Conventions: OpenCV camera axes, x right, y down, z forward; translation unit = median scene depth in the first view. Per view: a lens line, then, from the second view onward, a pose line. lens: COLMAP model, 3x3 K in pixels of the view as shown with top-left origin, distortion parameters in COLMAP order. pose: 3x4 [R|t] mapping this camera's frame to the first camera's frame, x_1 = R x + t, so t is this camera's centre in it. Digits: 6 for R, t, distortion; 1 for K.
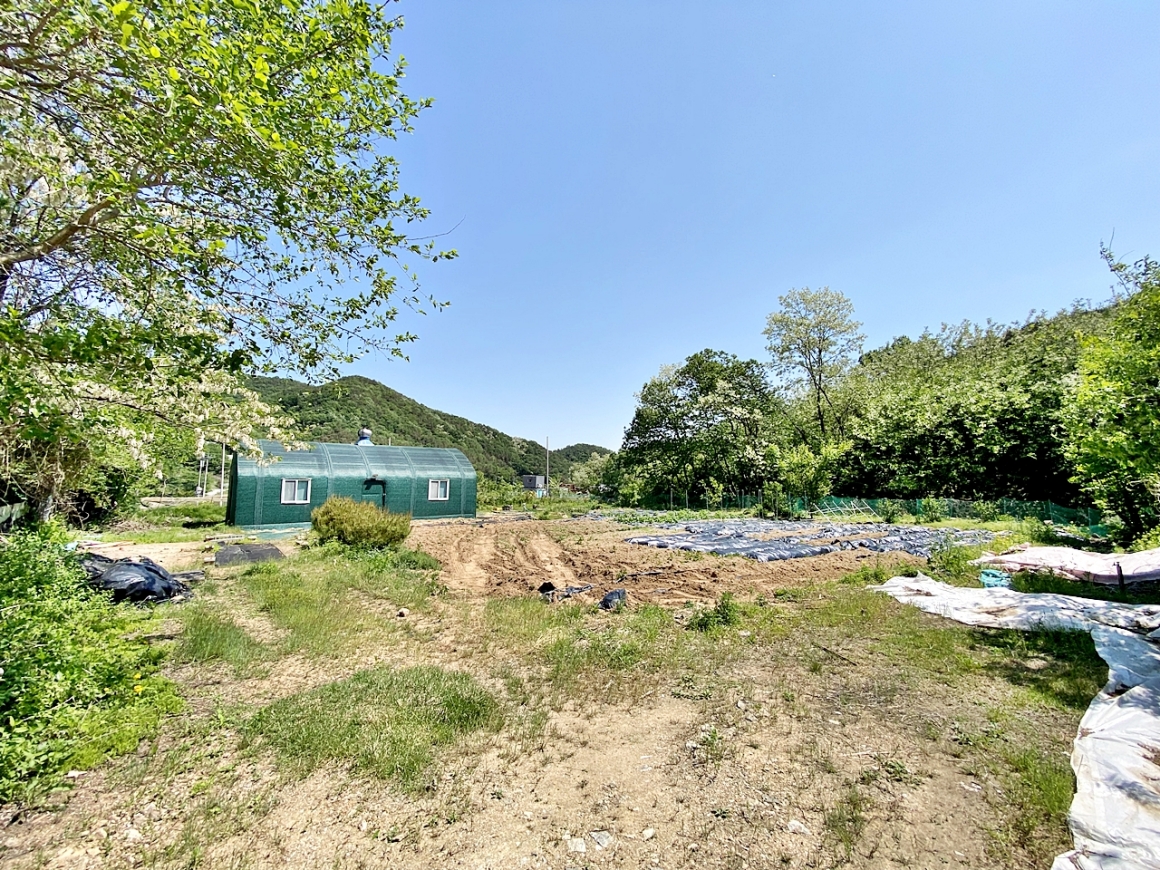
lens RADIAL K [[468.2, 0, 578.4], [0, 468.2, 430.8], [0, 0, 1]] dist [0.017111, -0.018481]
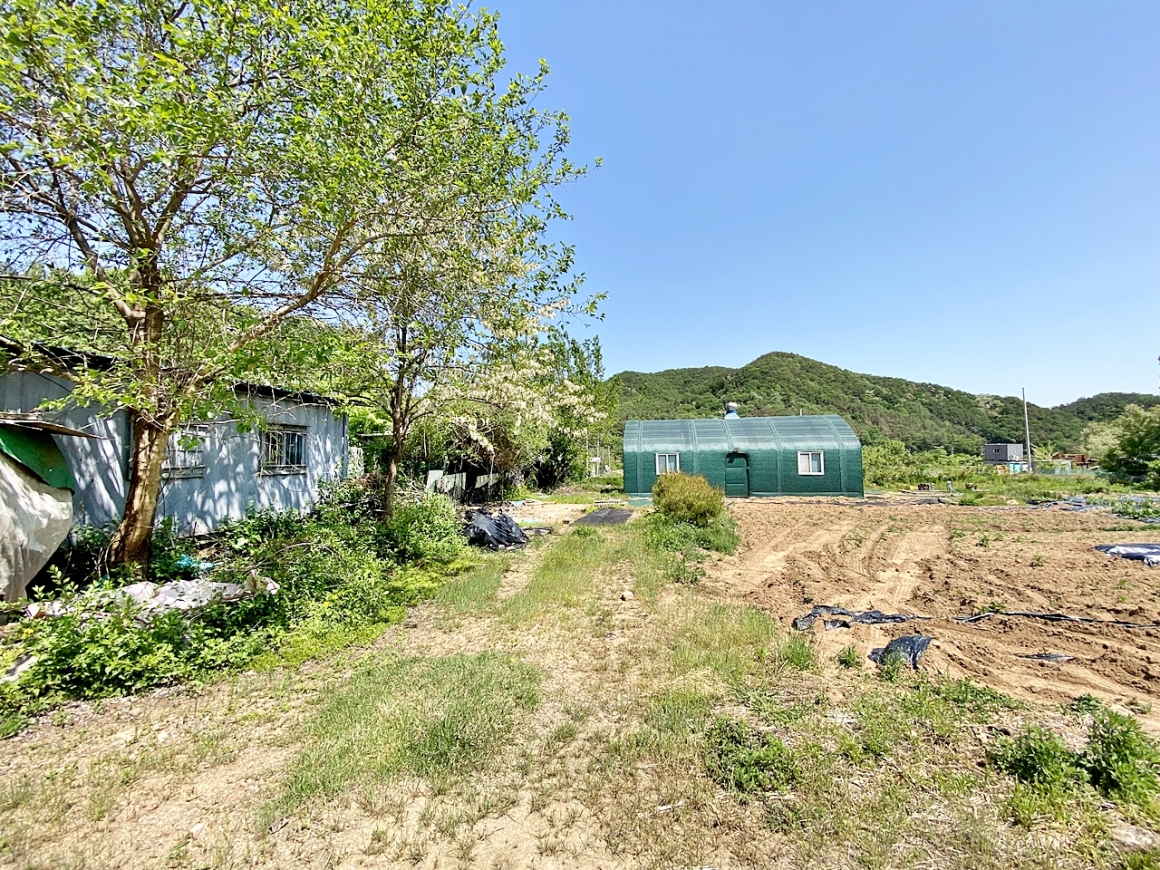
lens RADIAL K [[468.2, 0, 580.4], [0, 468.2, 433.1], [0, 0, 1]] dist [0.017111, -0.018481]
pose [[0.659588, -0.053869, -0.749694, 0.058531], [0.098070, 0.995070, 0.014782, 0.011644], [0.745202, -0.083273, 0.661619, 0.080802]]
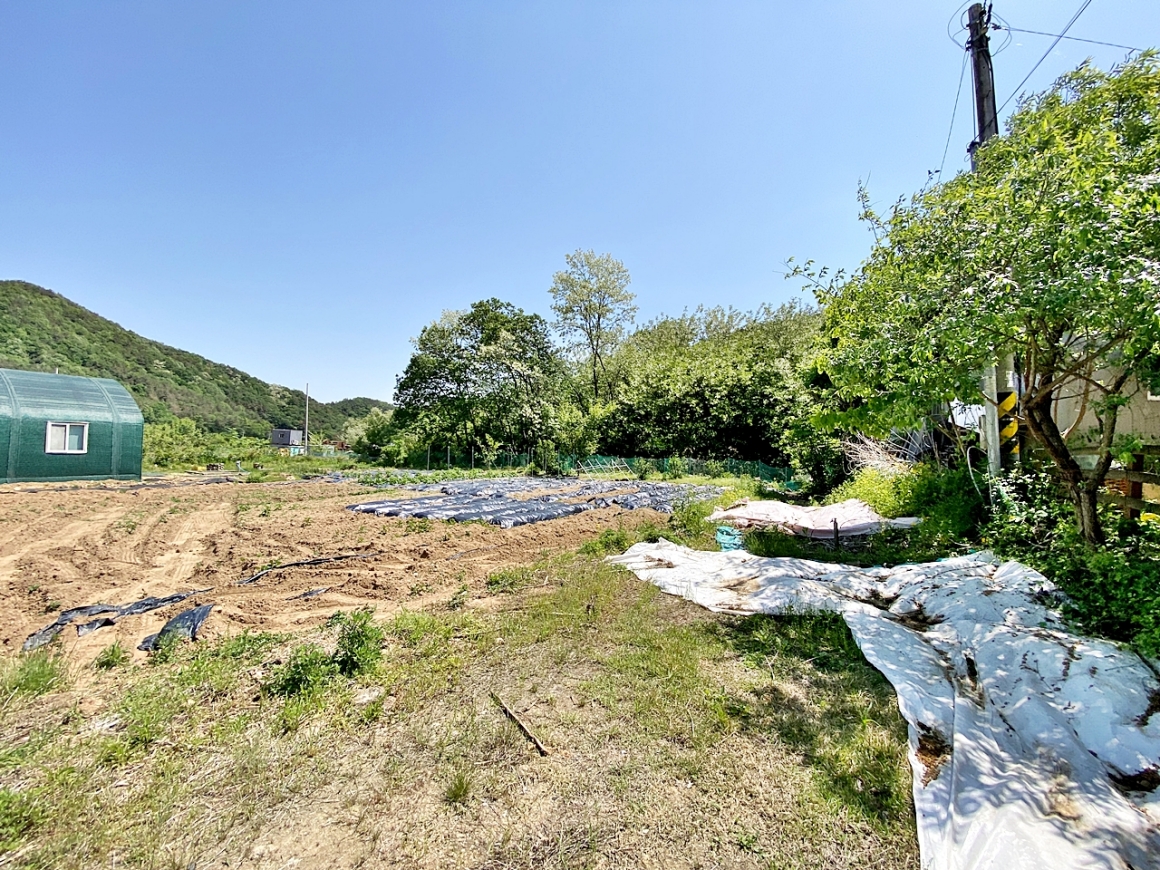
lens RADIAL K [[468.2, 0, 581.1], [0, 468.2, 428.5], [0, 0, 1]] dist [0.017111, -0.018481]
pose [[0.903317, 0.036923, 0.427382, 0.056538], [-0.070101, 0.995602, 0.062153, 0.016228], [-0.423207, -0.086104, 0.901932, 0.079727]]
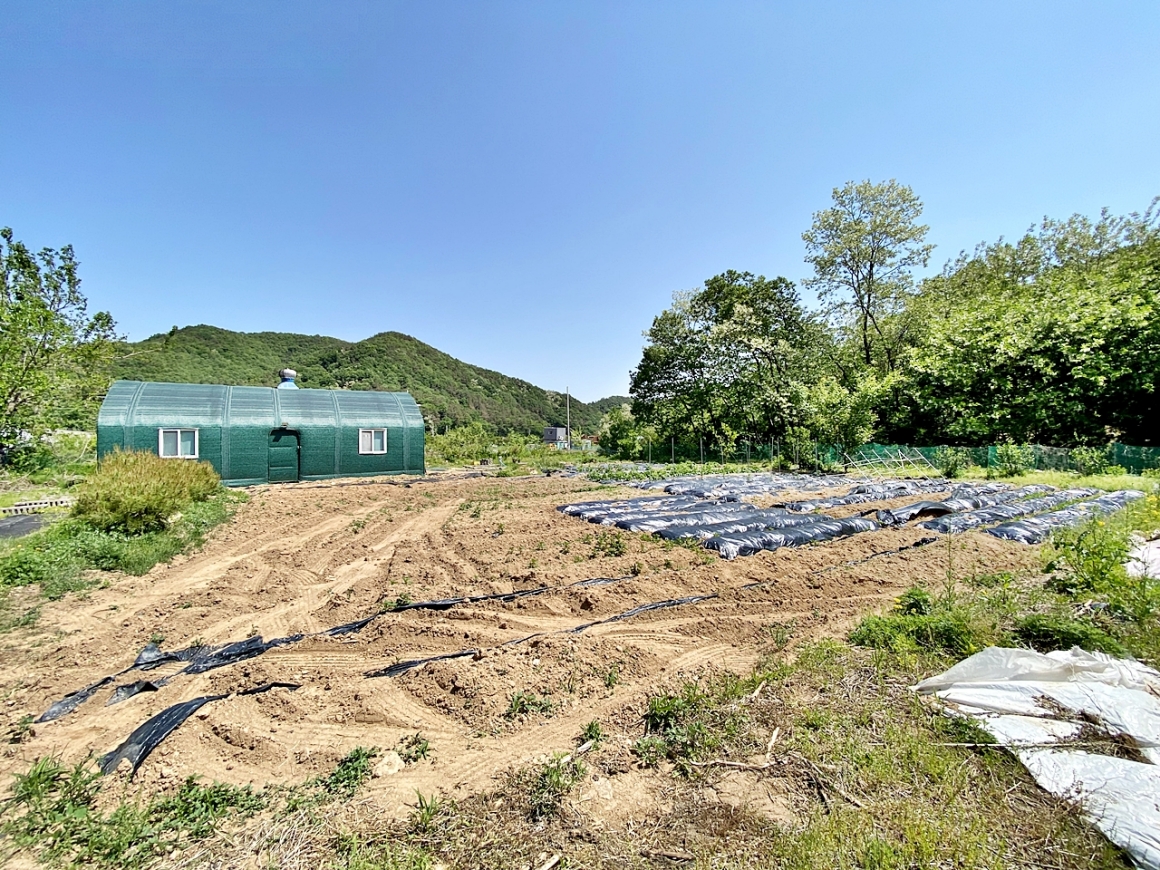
lens RADIAL K [[468.2, 0, 577.9], [0, 468.2, 436.2], [0, 0, 1]] dist [0.017111, -0.018481]
pose [[0.996763, -0.011233, -0.079609, 0.094597], [0.020104, 0.993559, 0.111522, 0.024490], [0.077844, -0.112761, 0.990568, 0.160688]]
